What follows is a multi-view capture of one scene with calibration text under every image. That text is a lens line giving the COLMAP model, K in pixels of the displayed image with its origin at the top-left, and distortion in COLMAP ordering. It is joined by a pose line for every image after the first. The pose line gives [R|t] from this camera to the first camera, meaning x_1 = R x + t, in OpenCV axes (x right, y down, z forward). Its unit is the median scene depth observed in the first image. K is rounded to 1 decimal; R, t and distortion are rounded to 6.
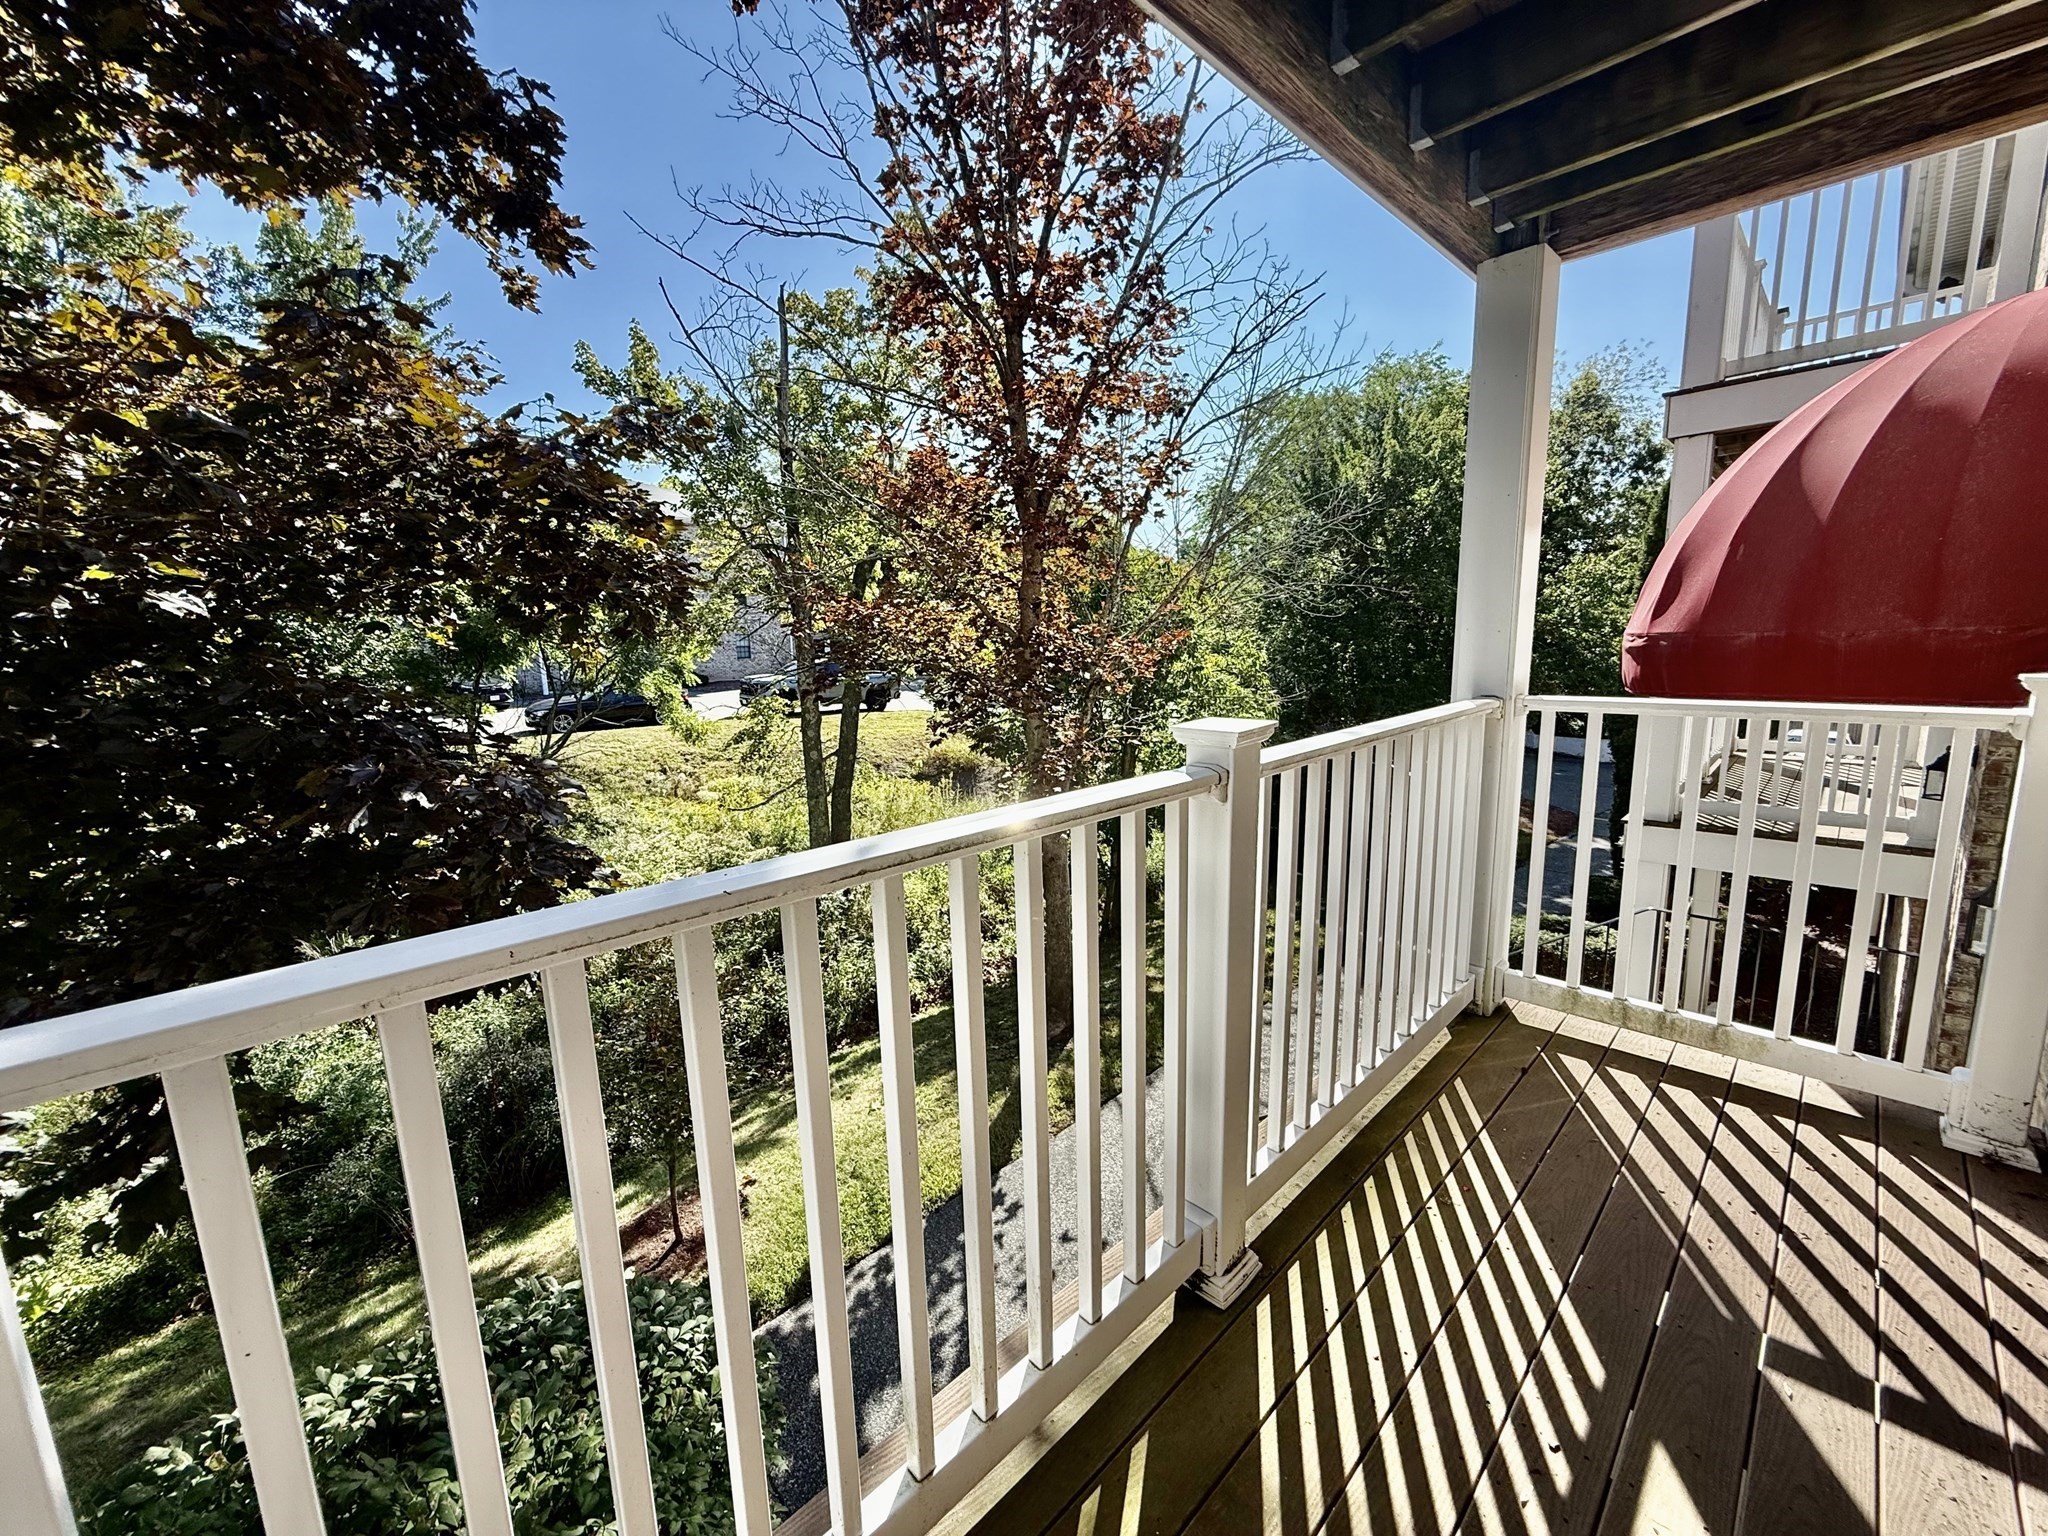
lens RADIAL K [[820.5, 0, 1024.0], [0, 820.5, 768.0], [0, 0, 1]] dist [-0.001497, -0.000418]
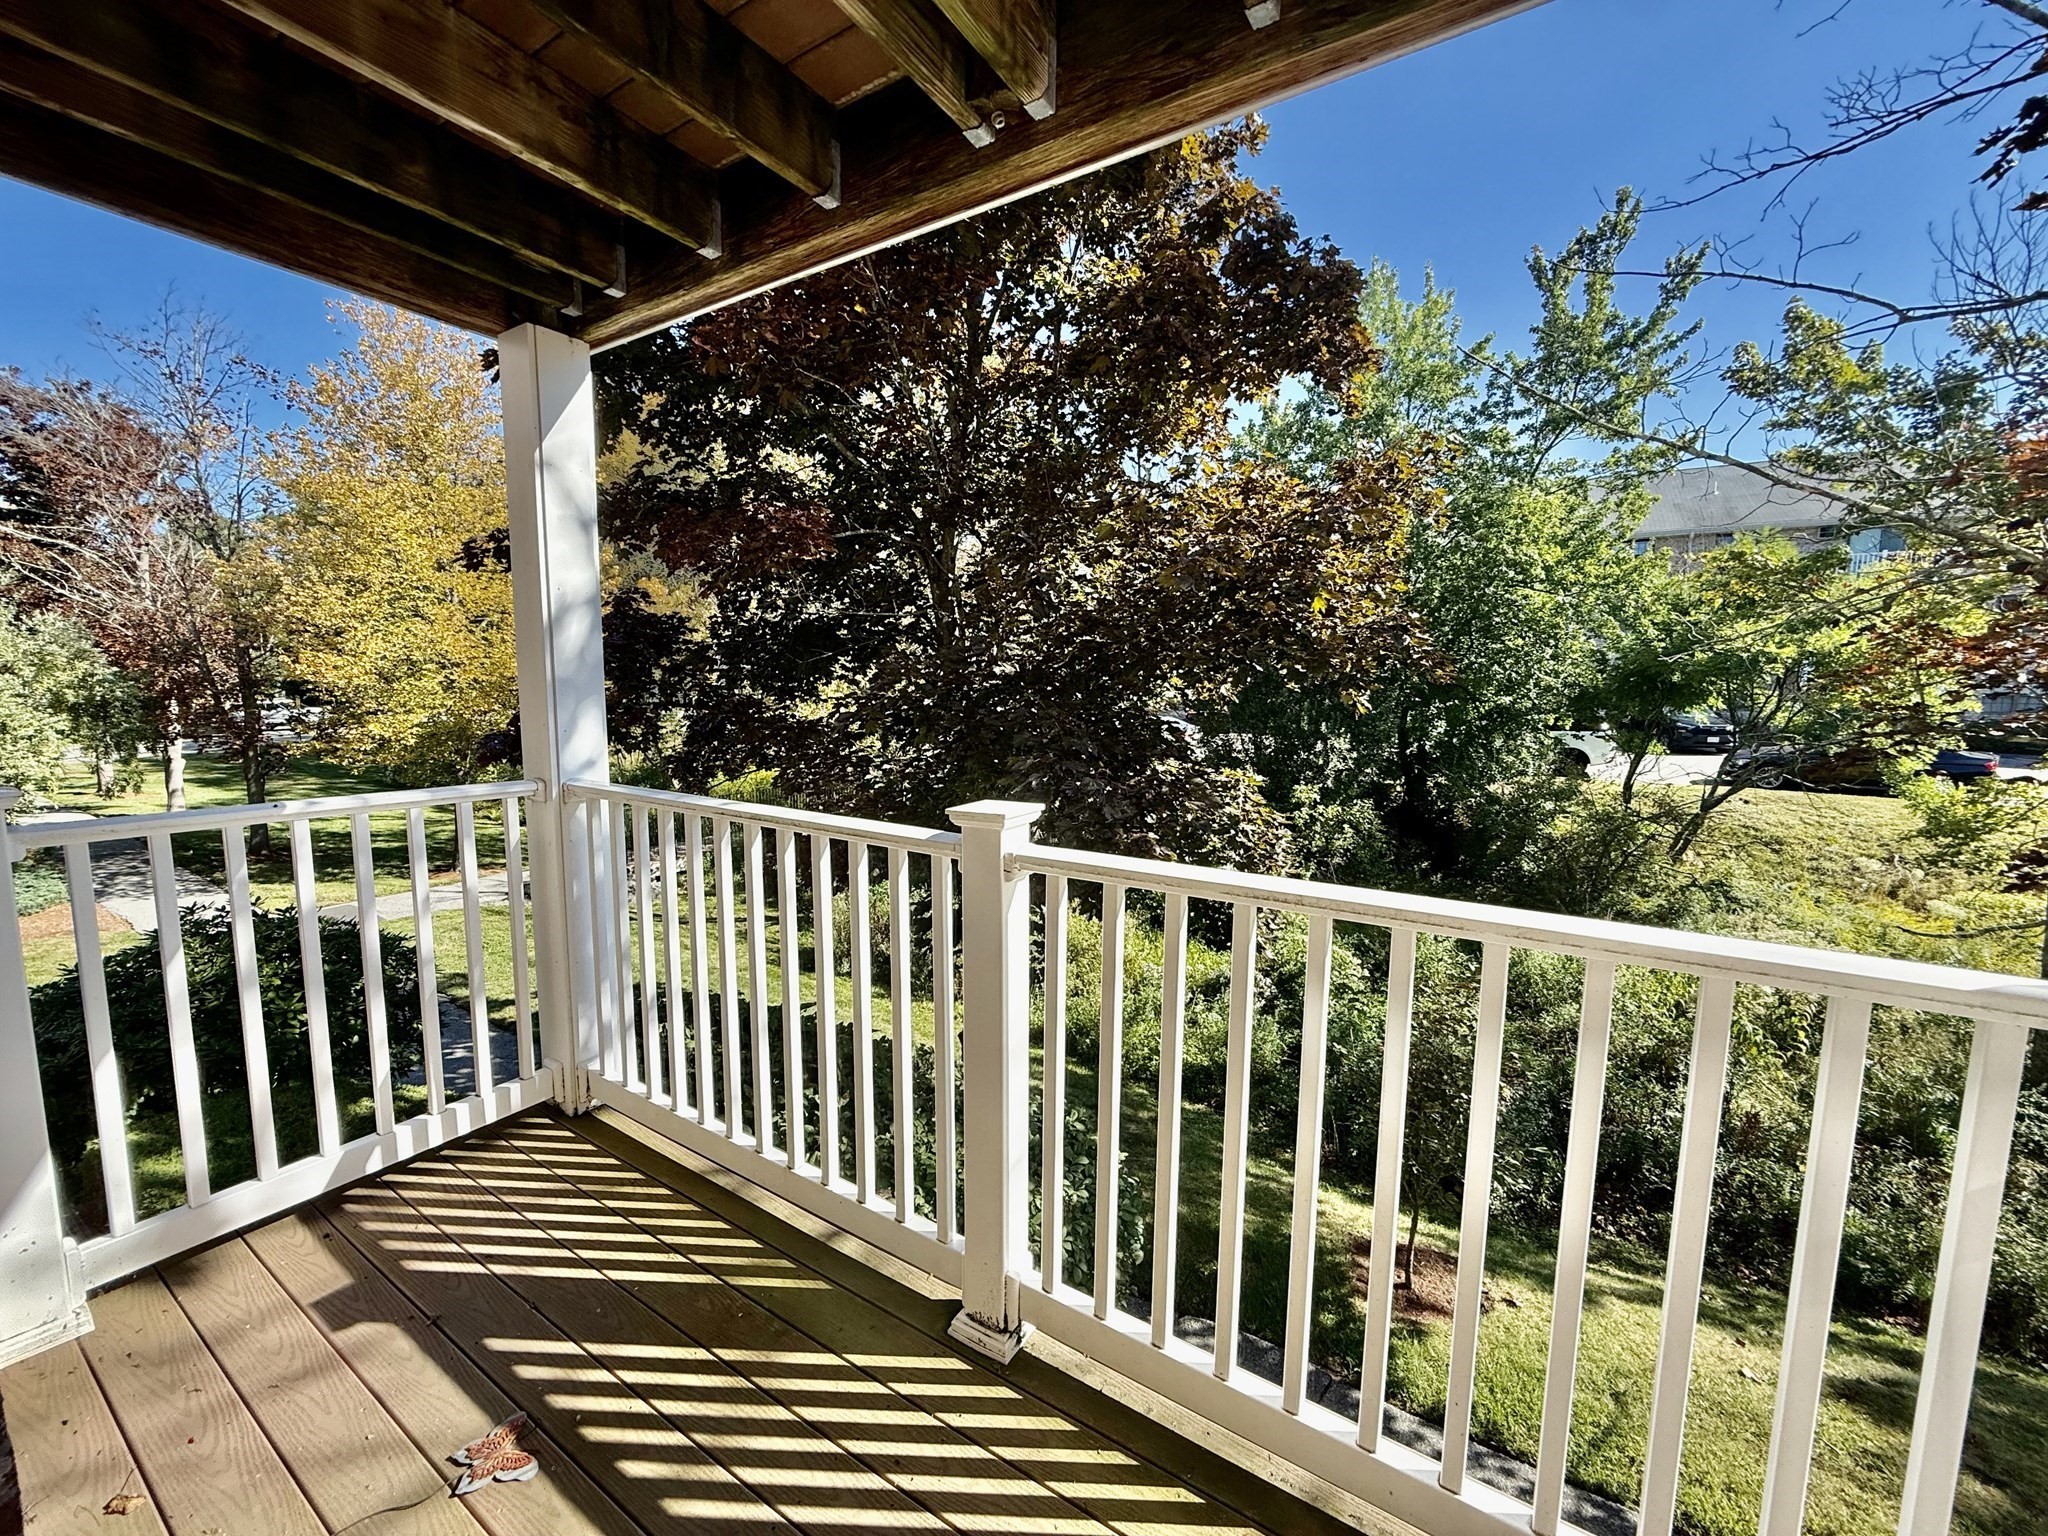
lens RADIAL K [[820.5, 0, 1024.0], [0, 820.5, 768.0], [0, 0, 1]] dist [-0.001497, -0.000418]
pose [[0.217754, 0.143132, -0.965451, 0.162092], [-0.179434, 0.978199, 0.104551, -0.025349], [0.959368, 0.150469, 0.238690, 0.099360]]
